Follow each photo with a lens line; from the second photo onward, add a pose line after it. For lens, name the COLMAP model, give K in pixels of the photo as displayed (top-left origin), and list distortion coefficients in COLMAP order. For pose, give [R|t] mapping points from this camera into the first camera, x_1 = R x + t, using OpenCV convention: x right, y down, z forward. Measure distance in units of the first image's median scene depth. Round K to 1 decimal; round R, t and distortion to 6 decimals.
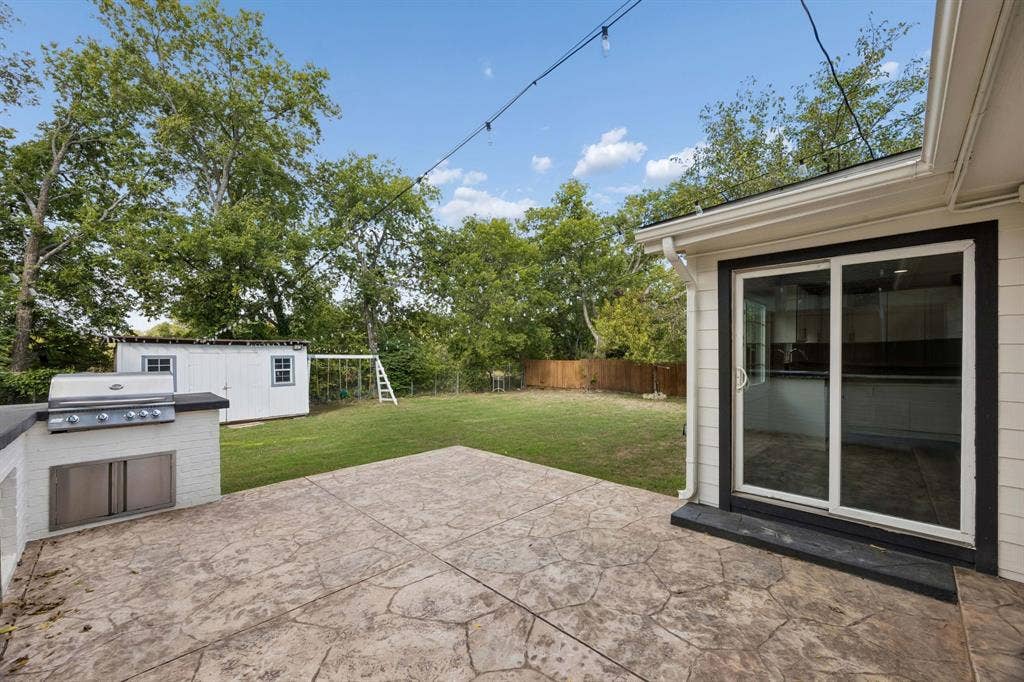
lens RADIAL K [[393.4, 0, 525.6], [0, 393.4, 355.2], [0, 0, 1]] dist [-0.000821, 0.000199]
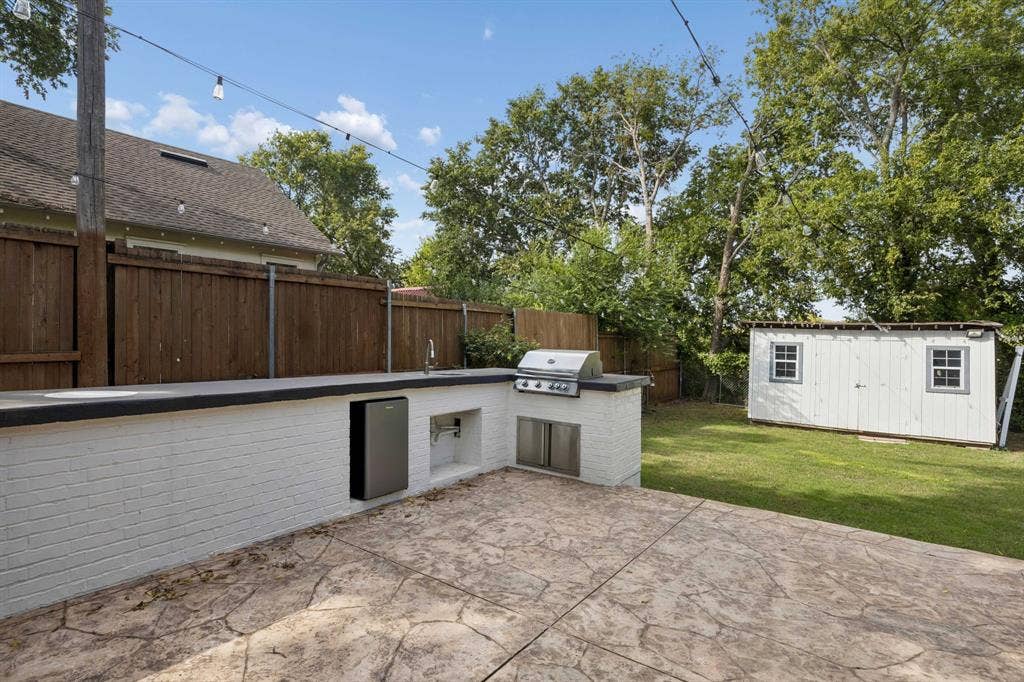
lens RADIAL K [[520.2, 0, 510.2], [0, 520.2, 331.5], [0, 0, 1]] dist [-0.005866, -0.000669]
pose [[0.131414, -0.004438, -0.991318, 0.537038], [-0.024482, 0.999670, -0.007721, 0.004607], [0.991025, 0.025284, 0.131263, 0.682006]]
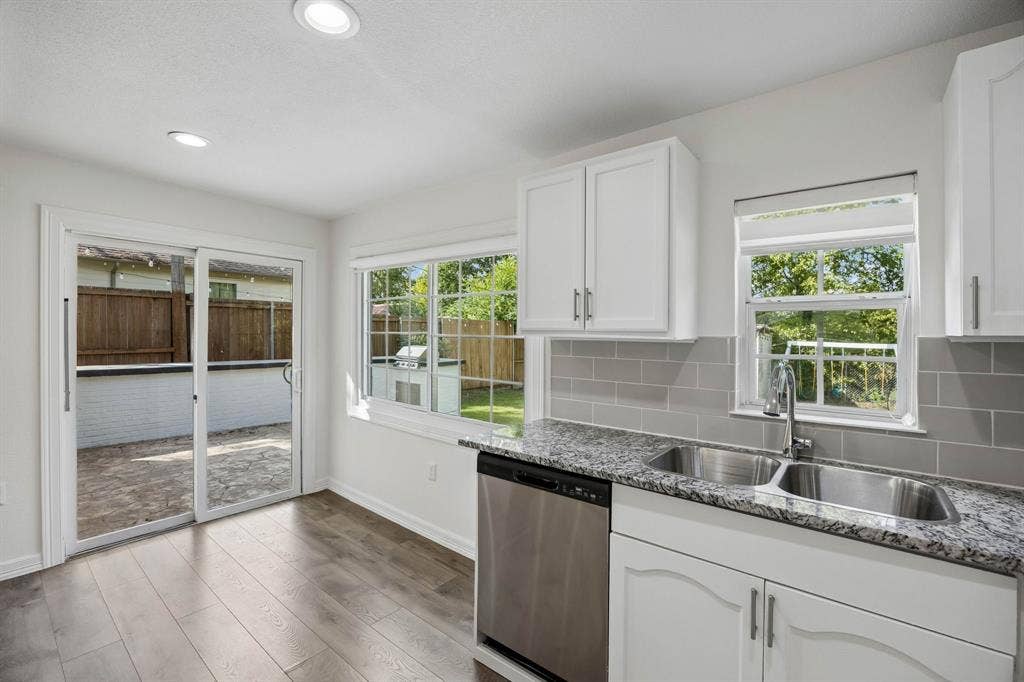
lens RADIAL K [[438.2, 0, 516.7], [0, 438.2, 335.3], [0, 0, 1]] dist [-0.021534, 0.000559]
pose [[0.092399, 0.012452, -0.995644, 1.621778], [-0.019608, 0.999751, 0.010683, -0.059525], [0.995529, 0.018535, 0.092620, 1.423523]]
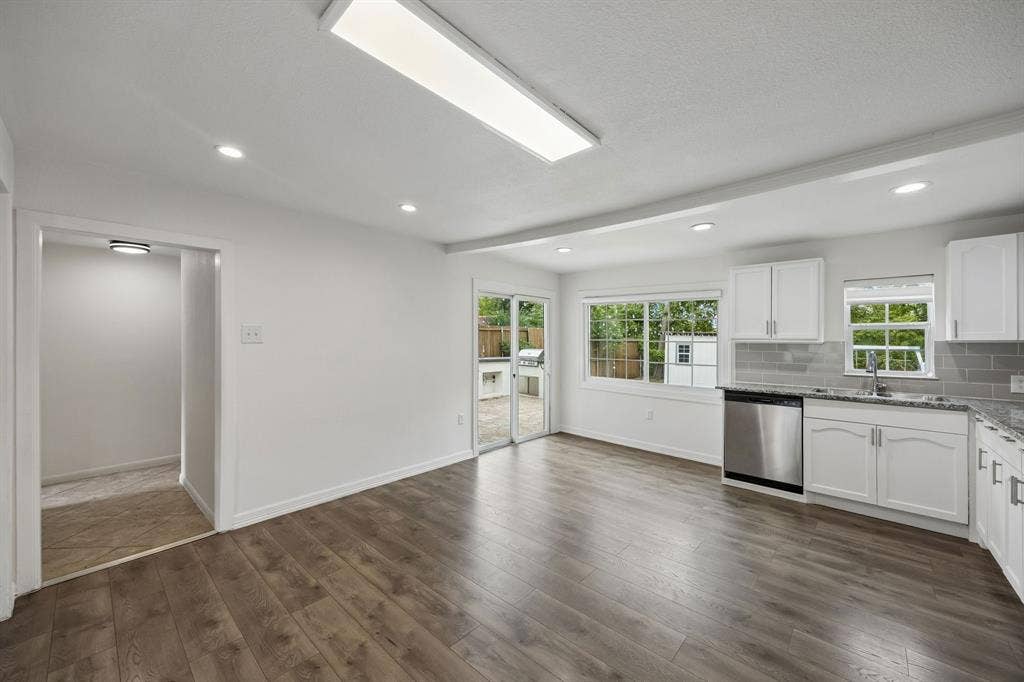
lens RADIAL K [[393.4, 0, 508.8], [0, 393.4, 339.5], [0, 0, 1]] dist [-0.000821, 0.000199]
pose [[0.009881, 0.009223, -0.999909, 2.168208], [-0.013523, 0.999867, 0.009089, -0.059241], [0.999860, 0.013432, 0.010004, 0.827265]]
